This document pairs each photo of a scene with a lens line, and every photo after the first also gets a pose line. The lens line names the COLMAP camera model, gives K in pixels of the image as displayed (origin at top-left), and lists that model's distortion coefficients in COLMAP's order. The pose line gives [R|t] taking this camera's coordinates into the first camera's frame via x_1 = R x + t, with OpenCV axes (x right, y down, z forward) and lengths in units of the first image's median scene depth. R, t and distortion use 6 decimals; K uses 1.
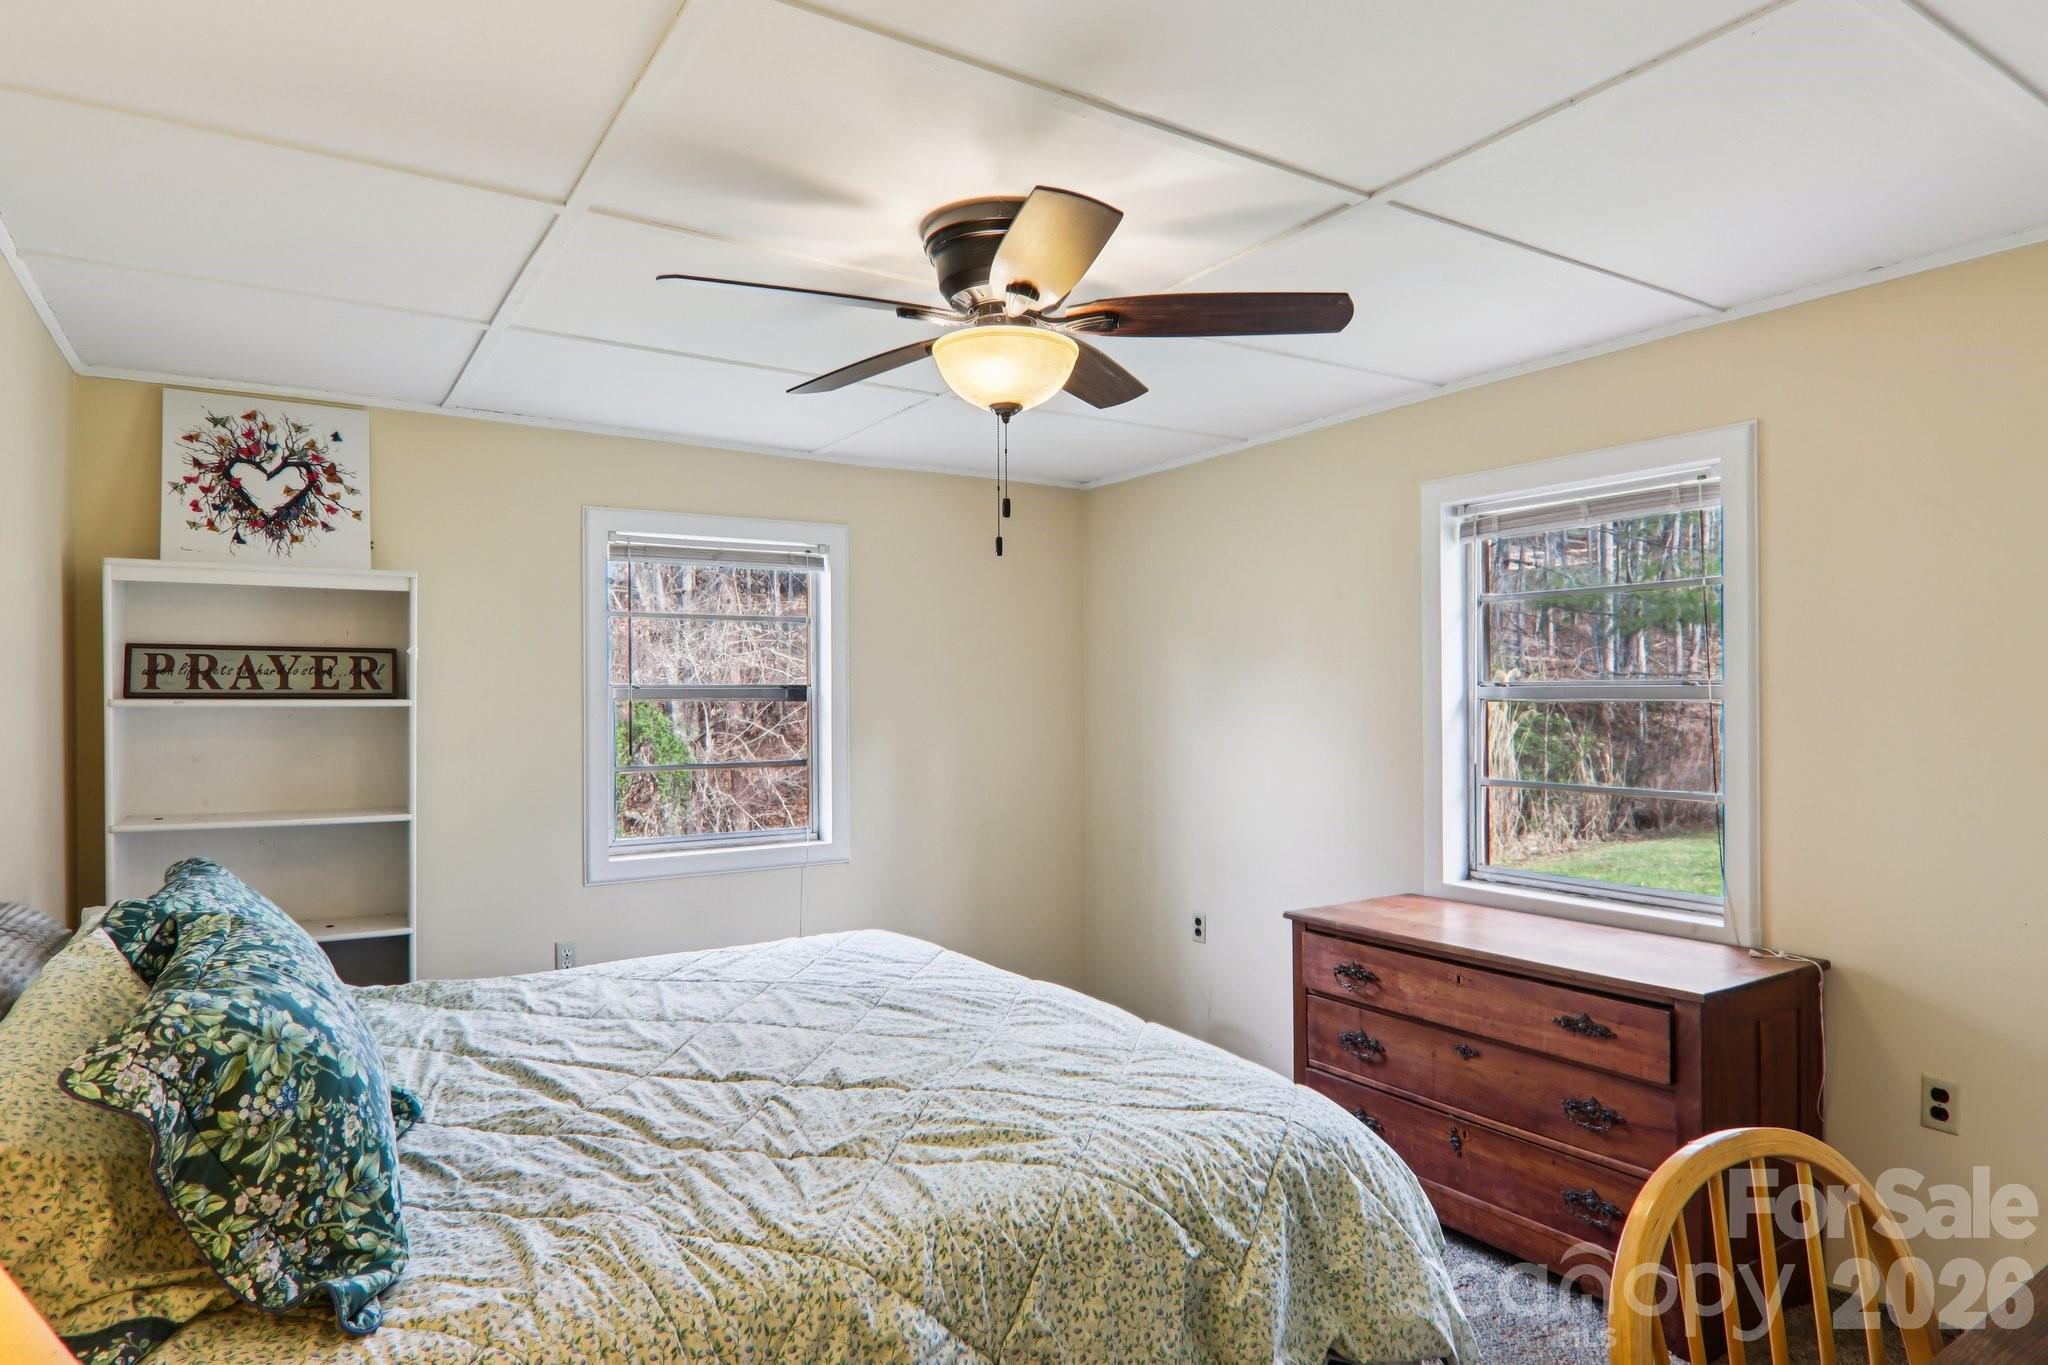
lens RADIAL K [[1181.3, 0, 1022.6], [0, 1181.3, 695.5], [0, 0, 1]] dist [0.015312, -0.021602]
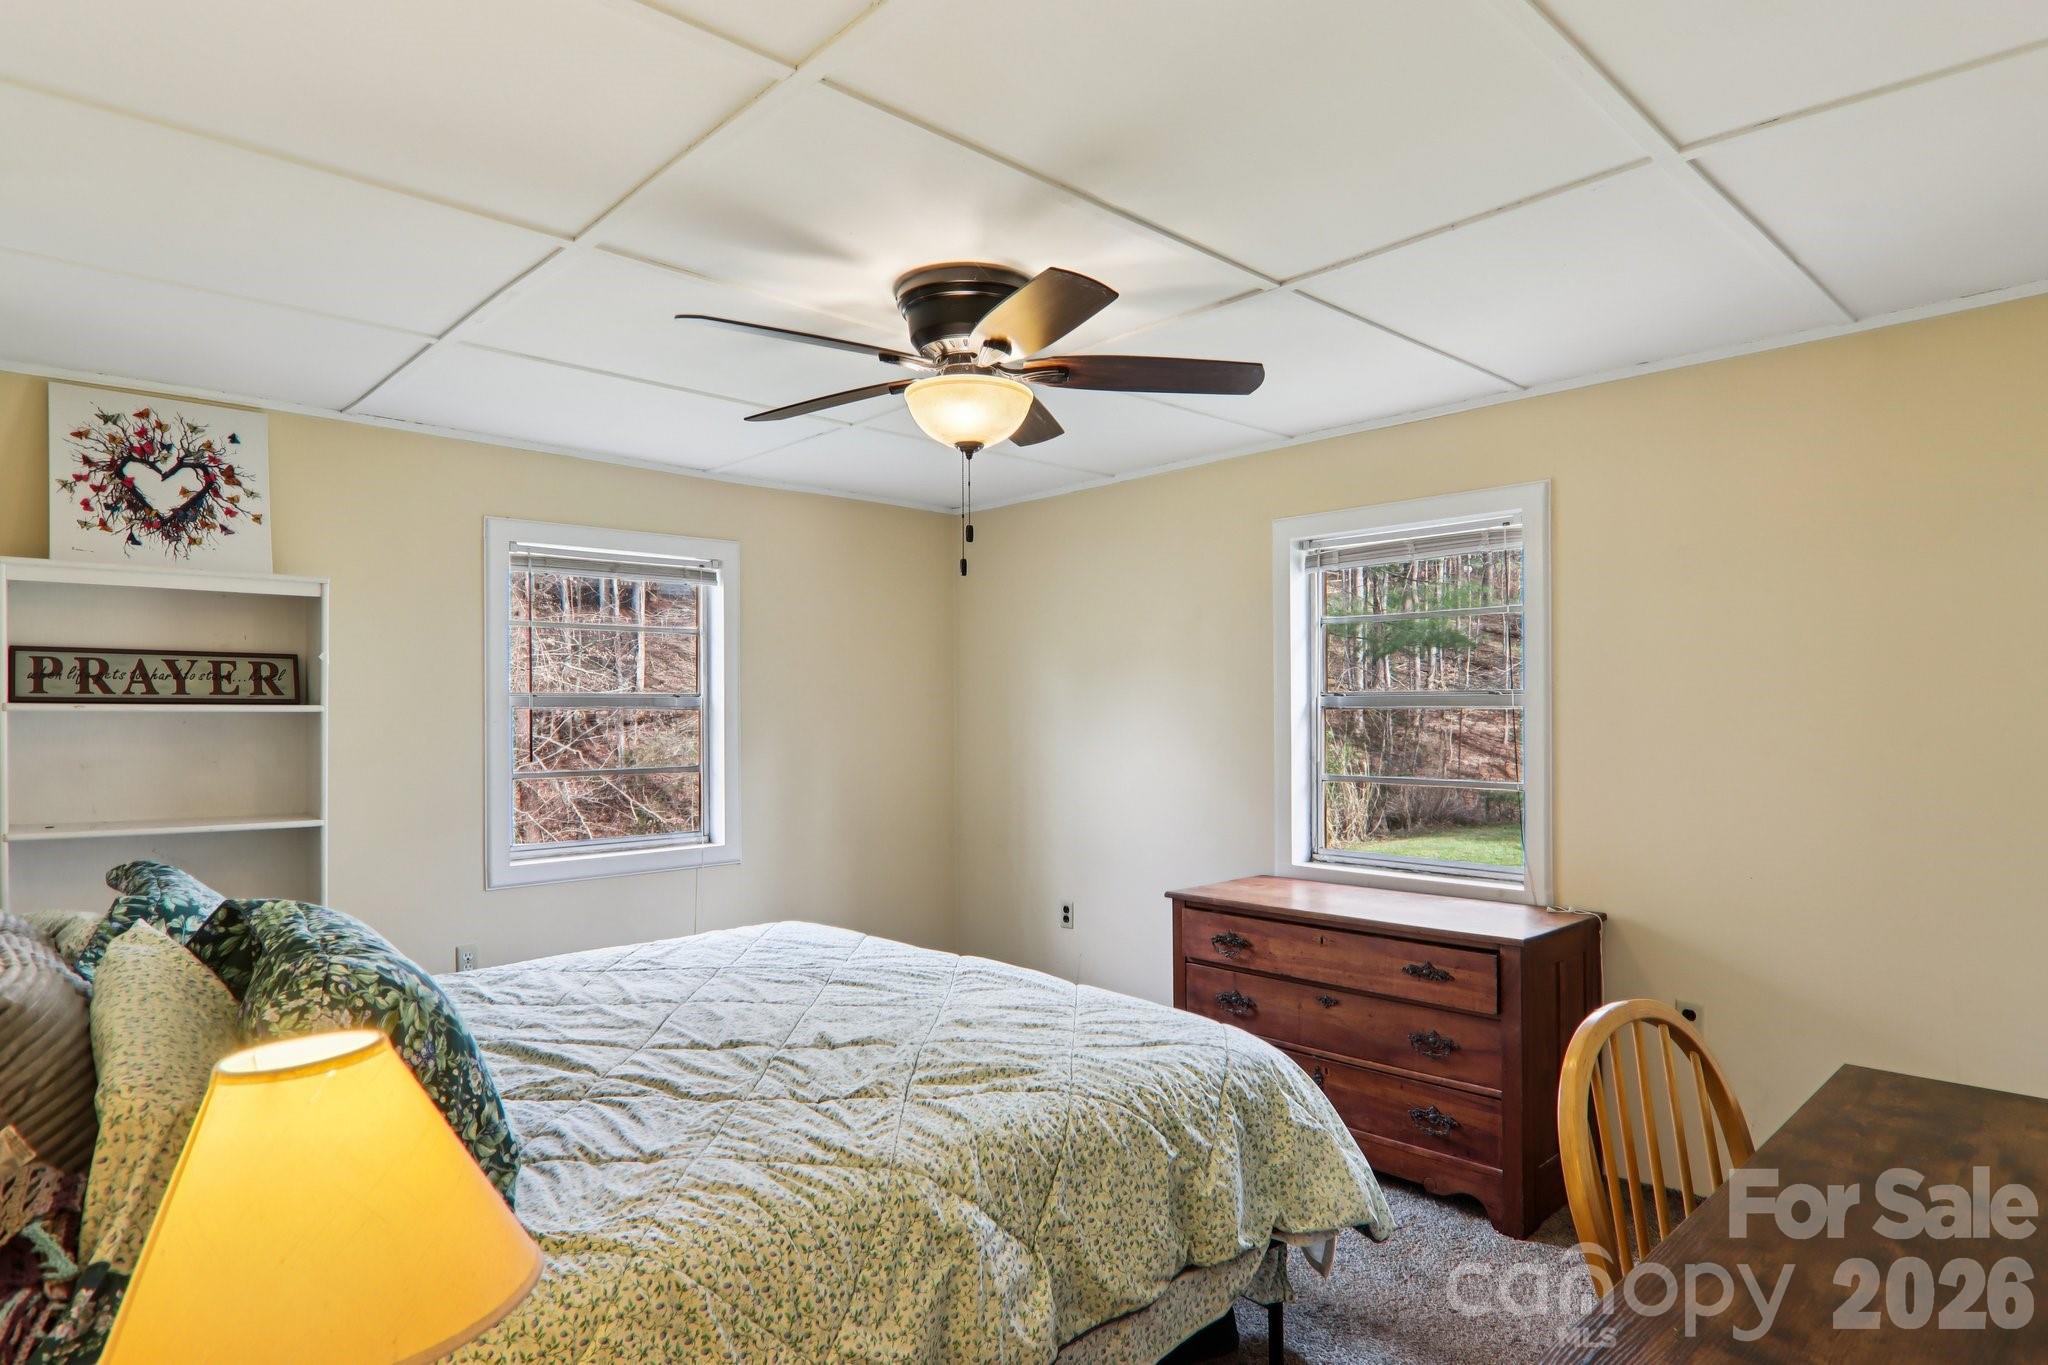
lens RADIAL K [[1152.3, 0, 1027.8], [0, 1152.3, 711.4], [0, 0, 1]] dist [0.013849, -0.020618]
pose [[0.983047, 0.000944, 0.183349, -0.120650], [-0.000827, 0.999999, -0.000718, 0.009881], [-0.183349, 0.000554, 0.983048, -0.074871]]
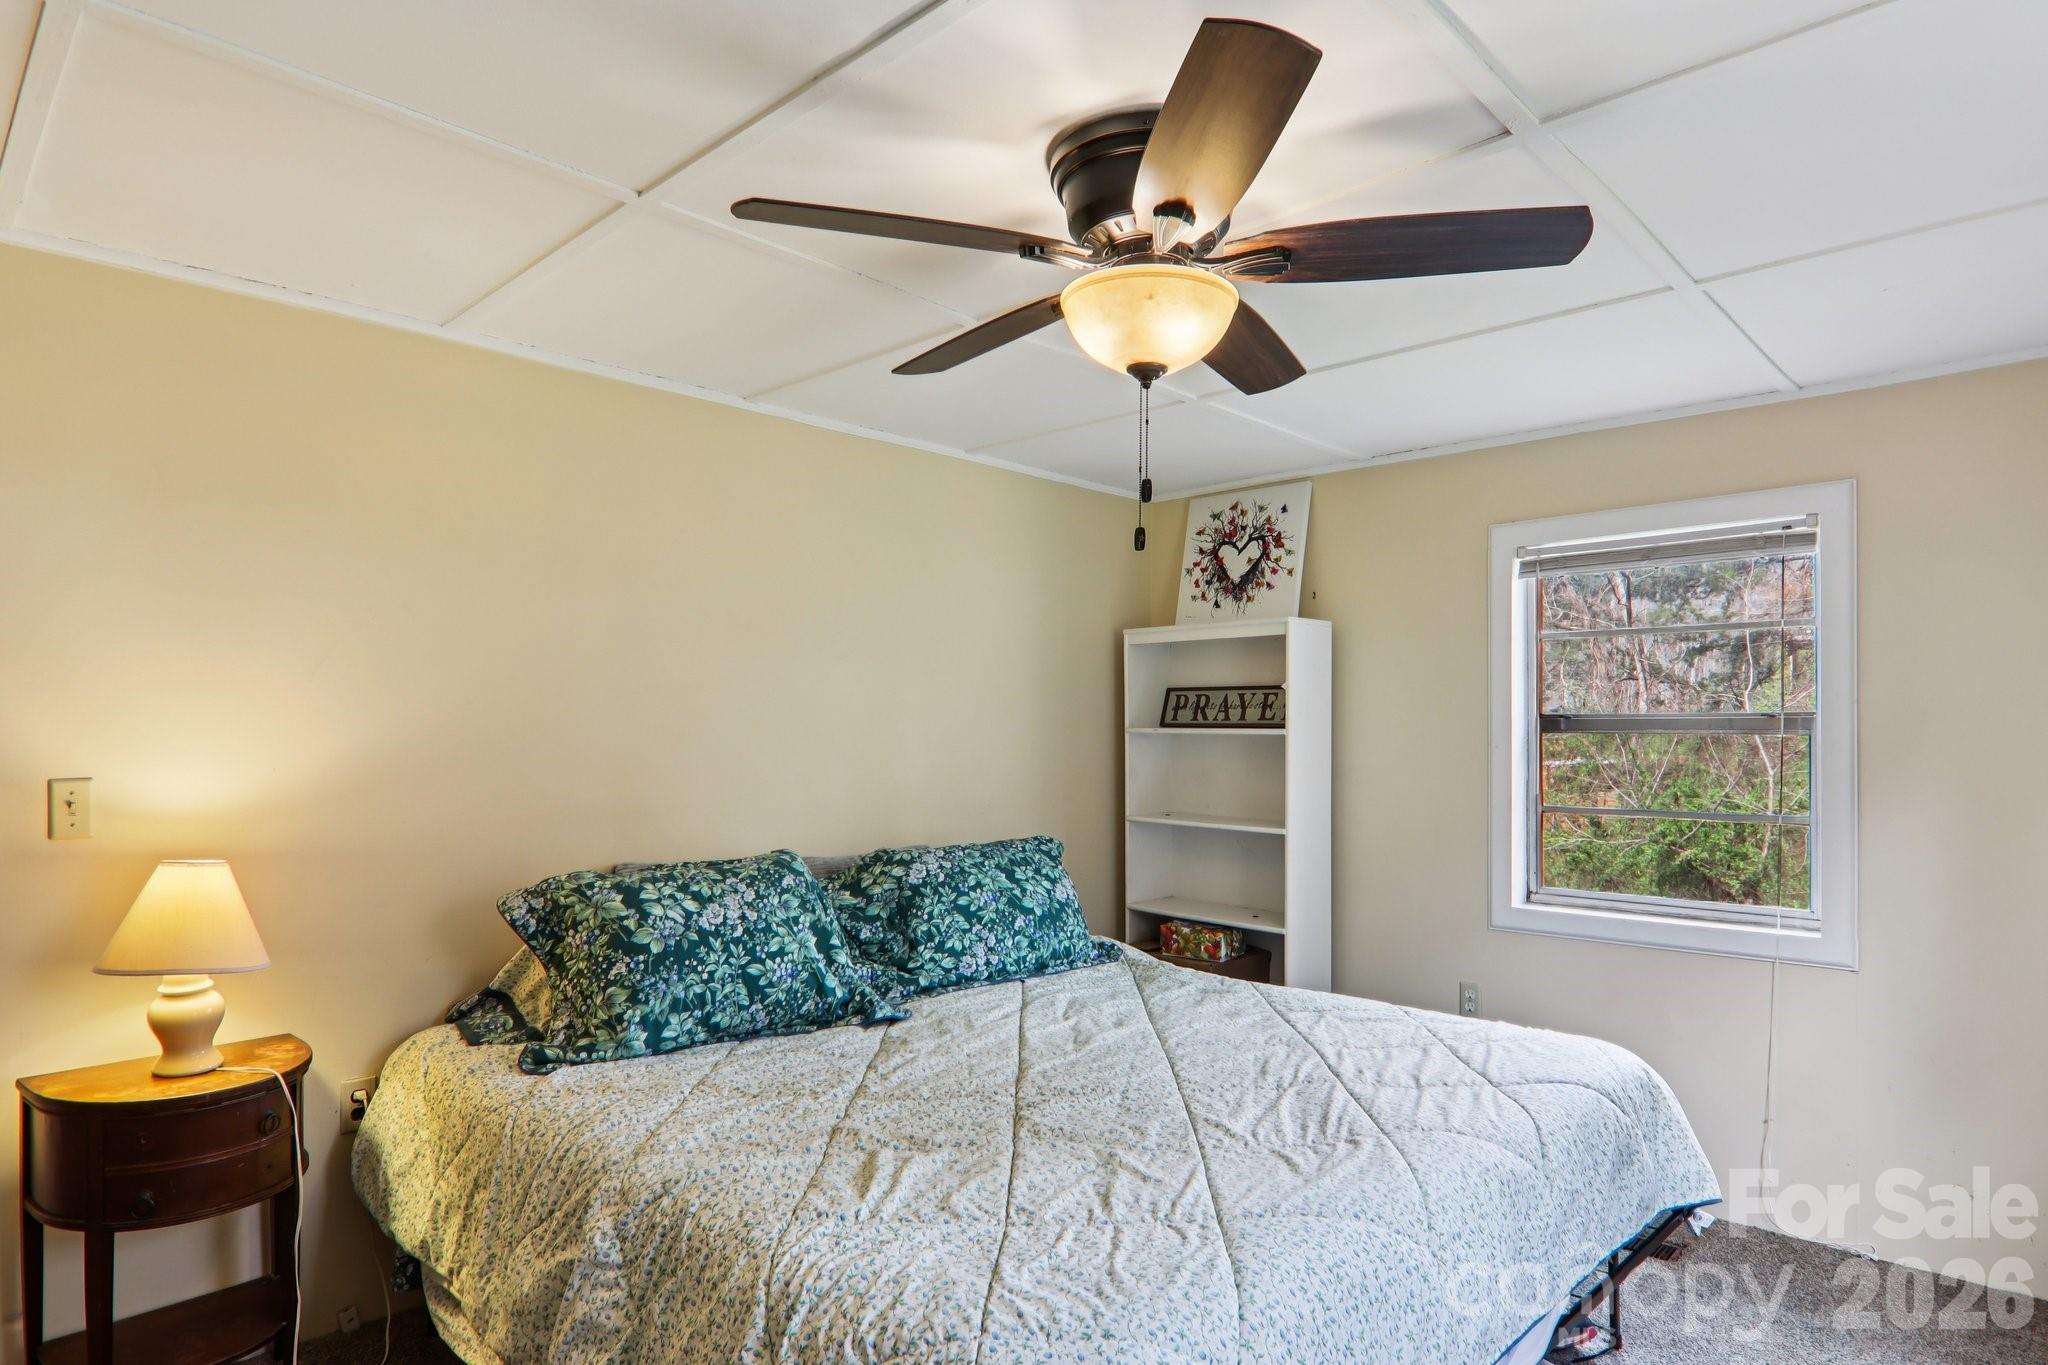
lens RADIAL K [[1152.3, 0, 1027.8], [0, 1152.3, 711.4], [0, 0, 1]] dist [0.013849, -0.020618]
pose [[0.233296, -0.013232, -0.972316, 0.557474], [-0.006576, 0.999863, -0.015184, 0.005701], [0.972384, 0.009936, 0.233177, 0.547738]]
